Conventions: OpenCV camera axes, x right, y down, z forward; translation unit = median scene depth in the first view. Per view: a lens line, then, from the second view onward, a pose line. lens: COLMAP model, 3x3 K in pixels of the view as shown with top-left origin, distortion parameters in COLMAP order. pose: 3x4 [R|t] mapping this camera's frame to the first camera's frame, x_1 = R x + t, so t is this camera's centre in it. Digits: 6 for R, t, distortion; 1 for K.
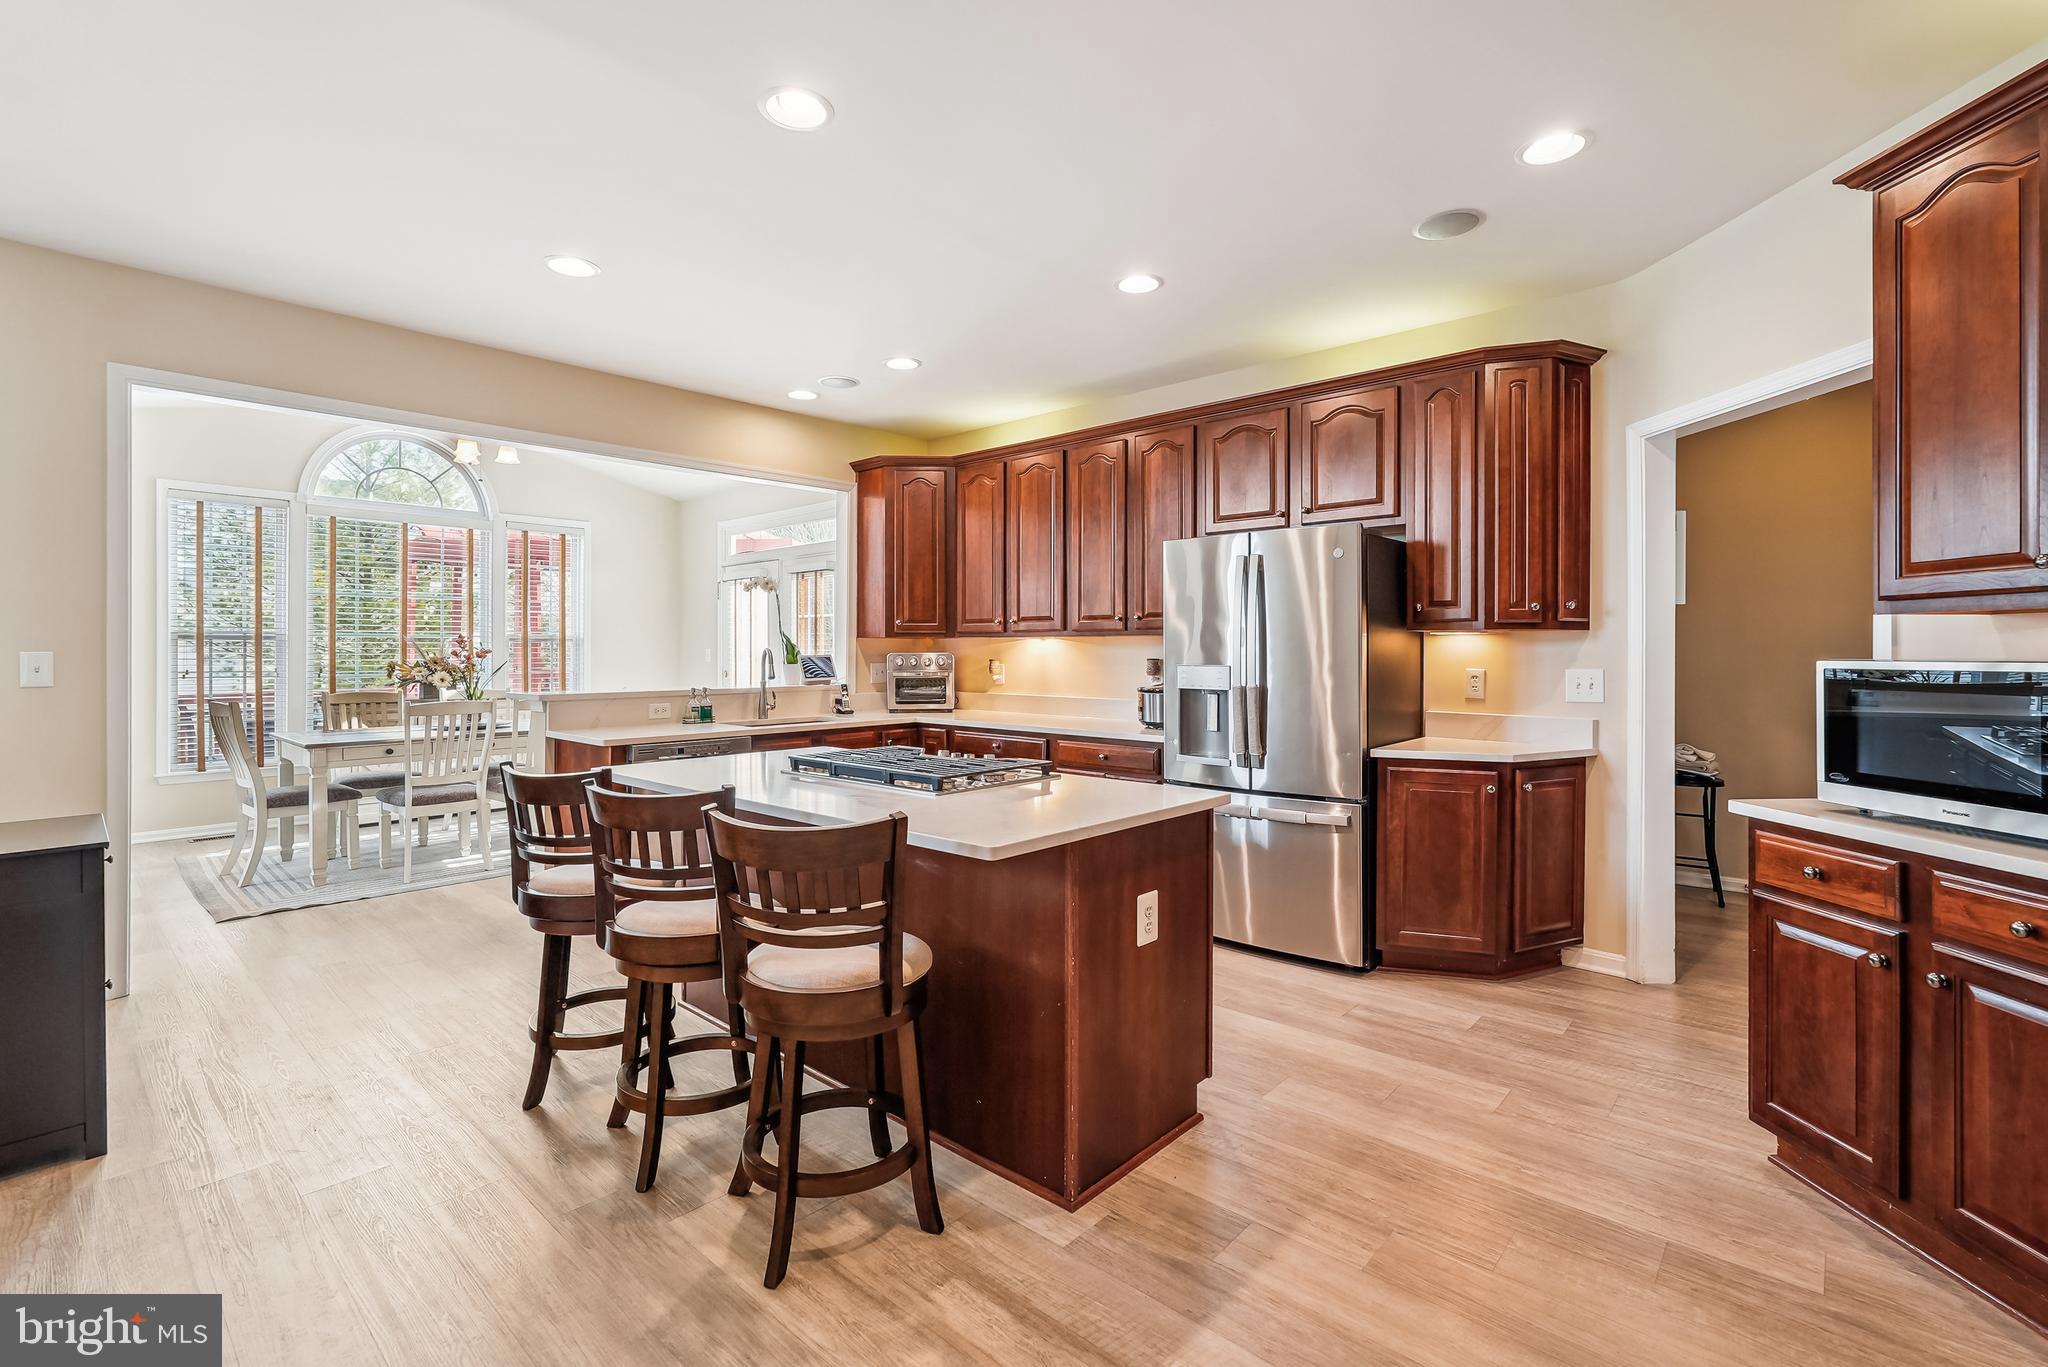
lens RADIAL K [[912.0, 0, 1017.3], [0, 912.0, 671.7], [0, 0, 1]] dist [-0.002337, 0.000205]
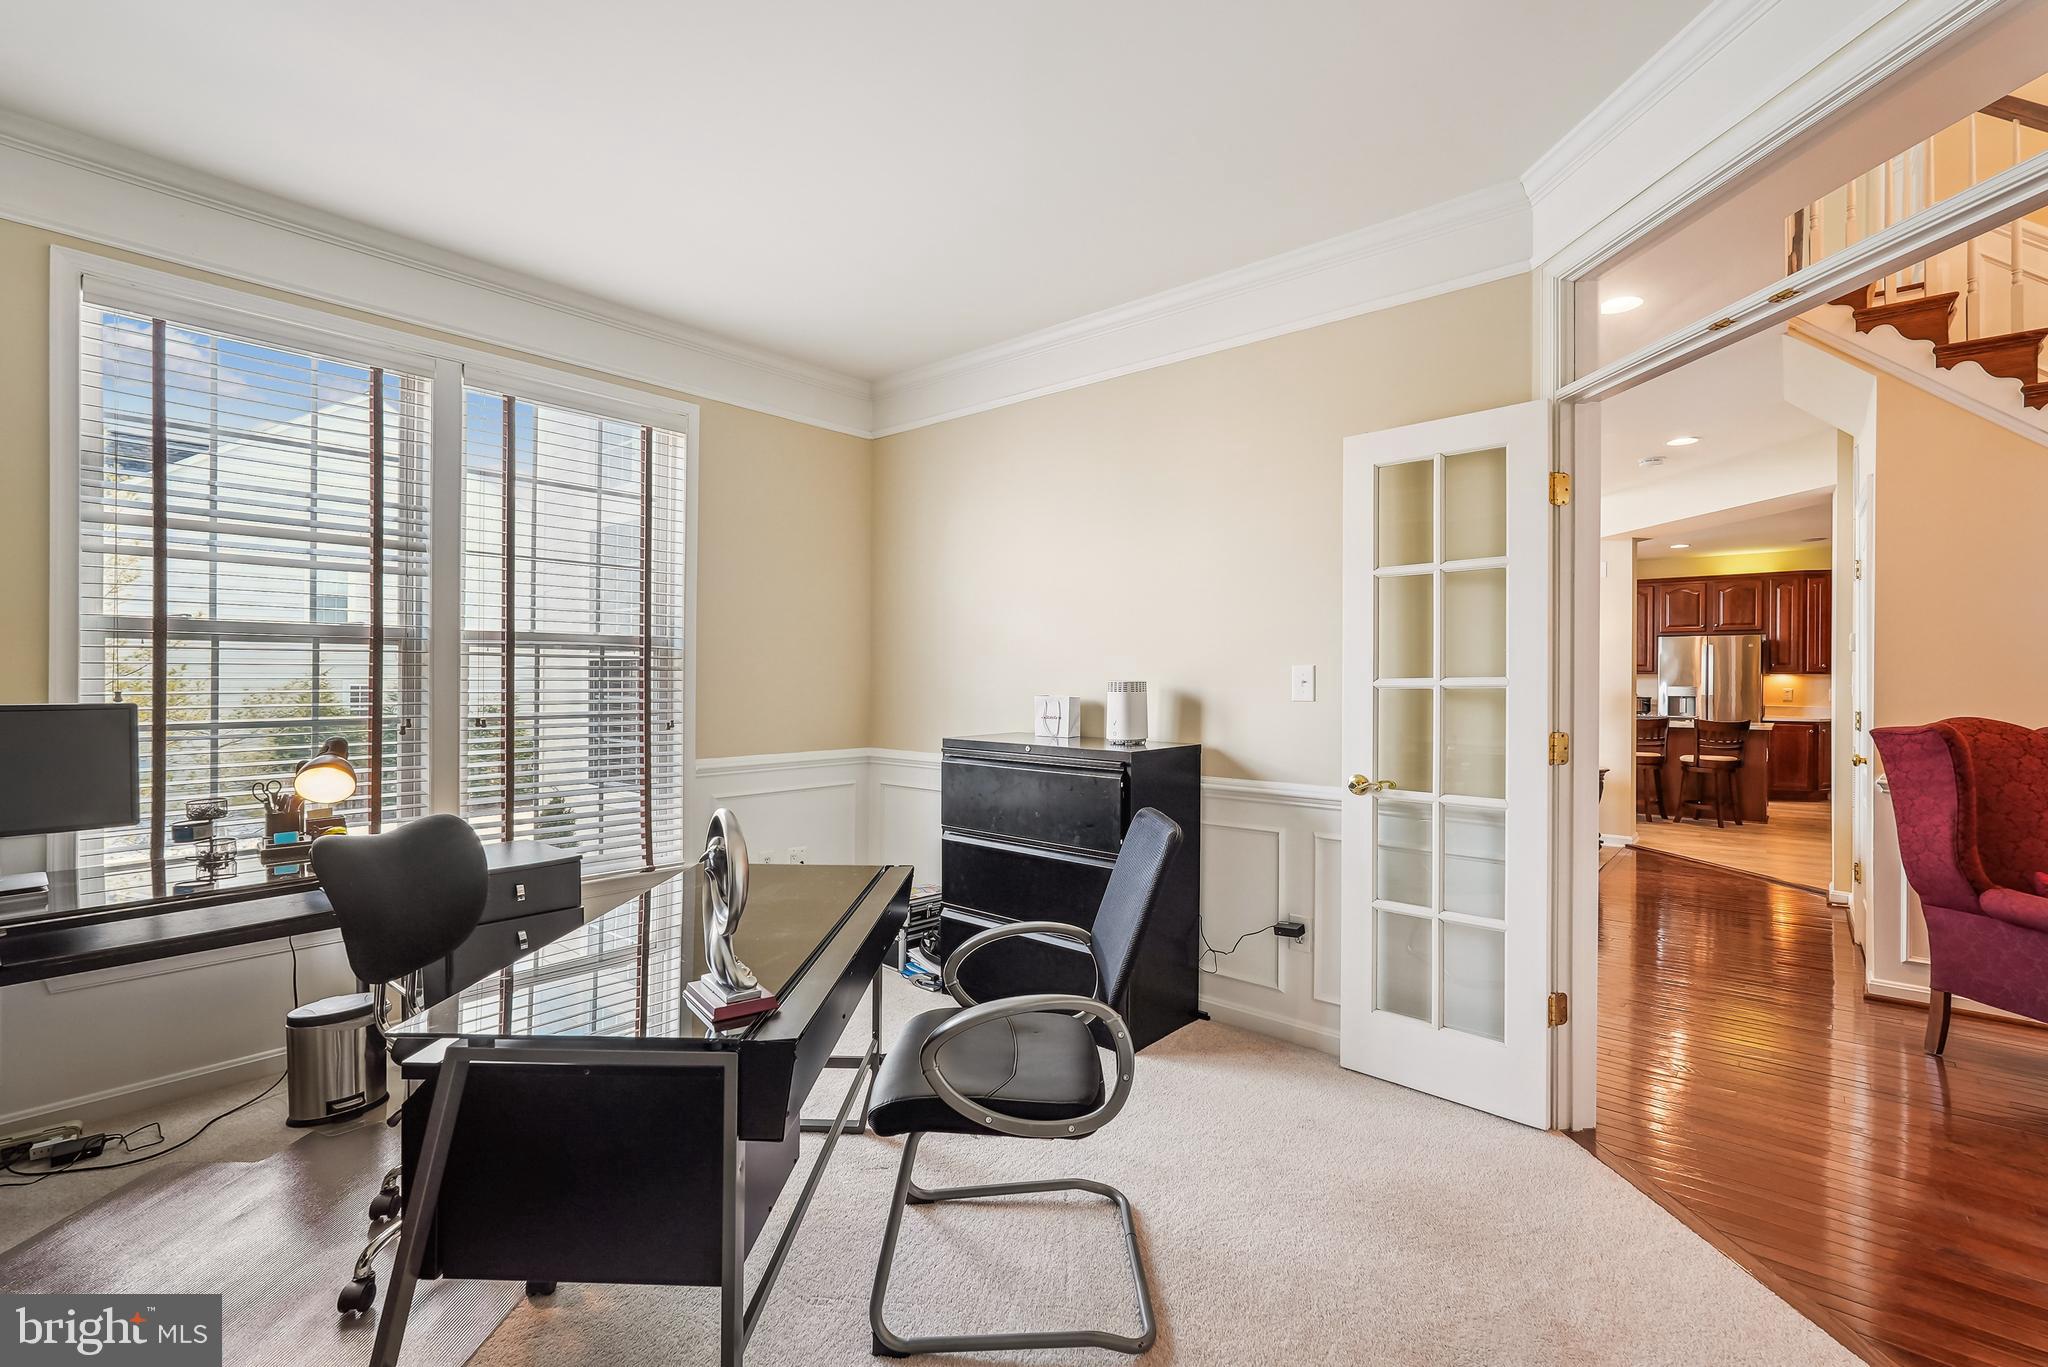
lens RADIAL K [[912.0, 0, 1030.6], [0, 912.0, 676.9], [0, 0, 1]] dist [-0.002337, 0.000205]
pose [[0.999947, 0.002243, 0.010047, -1.712361], [-0.002106, 0.999905, -0.013649, 0.003963], [-0.010077, 0.013627, 0.999856, -1.607784]]
